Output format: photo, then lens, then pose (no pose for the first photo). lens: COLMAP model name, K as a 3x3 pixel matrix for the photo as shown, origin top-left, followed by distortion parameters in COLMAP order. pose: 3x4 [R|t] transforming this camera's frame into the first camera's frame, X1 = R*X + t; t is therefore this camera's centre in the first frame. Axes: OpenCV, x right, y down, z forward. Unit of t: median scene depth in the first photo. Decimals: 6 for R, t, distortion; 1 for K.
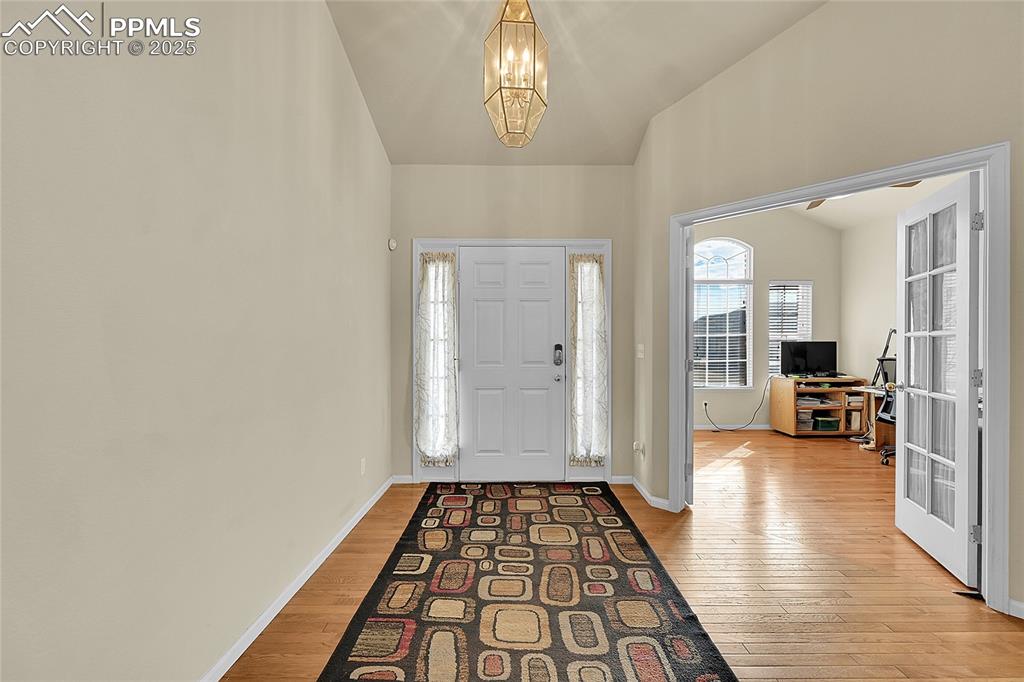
lens RADIAL K [[401.9, 0, 519.4], [0, 401.9, 343.6], [0, 0, 1]] dist [0.000587, 0.000164]
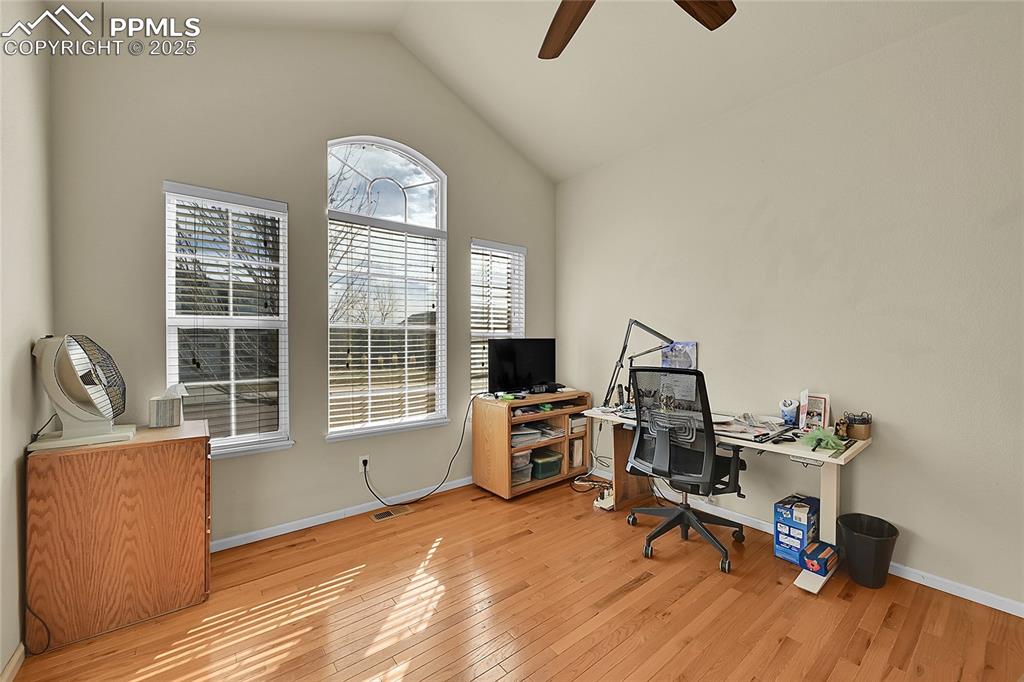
lens RADIAL K [[401.9, 0, 519.4], [0, 401.9, 343.6], [0, 0, 1]] dist [0.000587, 0.000164]
pose [[0.776256, -0.006769, 0.630381, 0.324115], [0.003717, 0.999974, 0.006160, -0.001920], [-0.630406, -0.002439, 0.776261, 0.529488]]
